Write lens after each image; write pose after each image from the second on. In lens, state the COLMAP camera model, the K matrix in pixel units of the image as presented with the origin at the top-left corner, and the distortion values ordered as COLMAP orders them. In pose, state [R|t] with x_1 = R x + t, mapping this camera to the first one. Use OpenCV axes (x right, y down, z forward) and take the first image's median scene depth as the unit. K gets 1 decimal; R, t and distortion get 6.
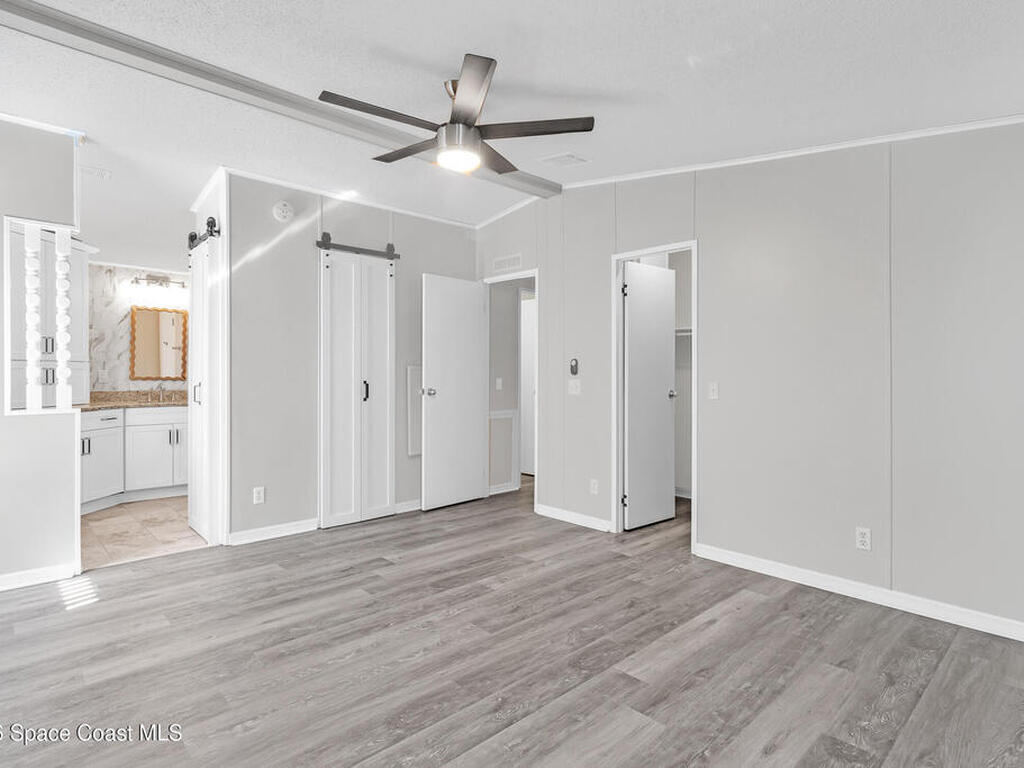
lens RADIAL K [[549.7, 0, 511.5], [0, 549.7, 379.3], [0, 0, 1]] dist [0.000082, 0.000439]
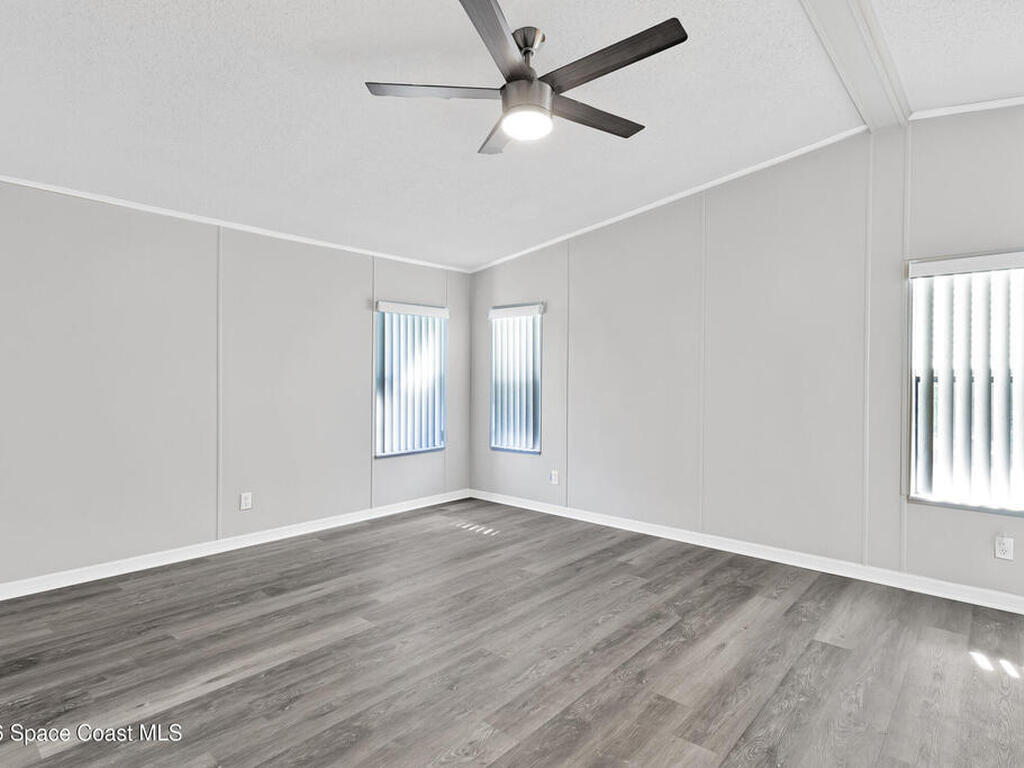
lens RADIAL K [[549.7, 0, 511.5], [0, 549.7, 379.3], [0, 0, 1]] dist [0.000082, 0.000439]
pose [[-0.997707, -0.007439, -0.067265, -0.018541], [-0.007852, 0.999952, 0.005868, -0.014897], [0.067218, 0.006382, -0.997718, 1.817792]]
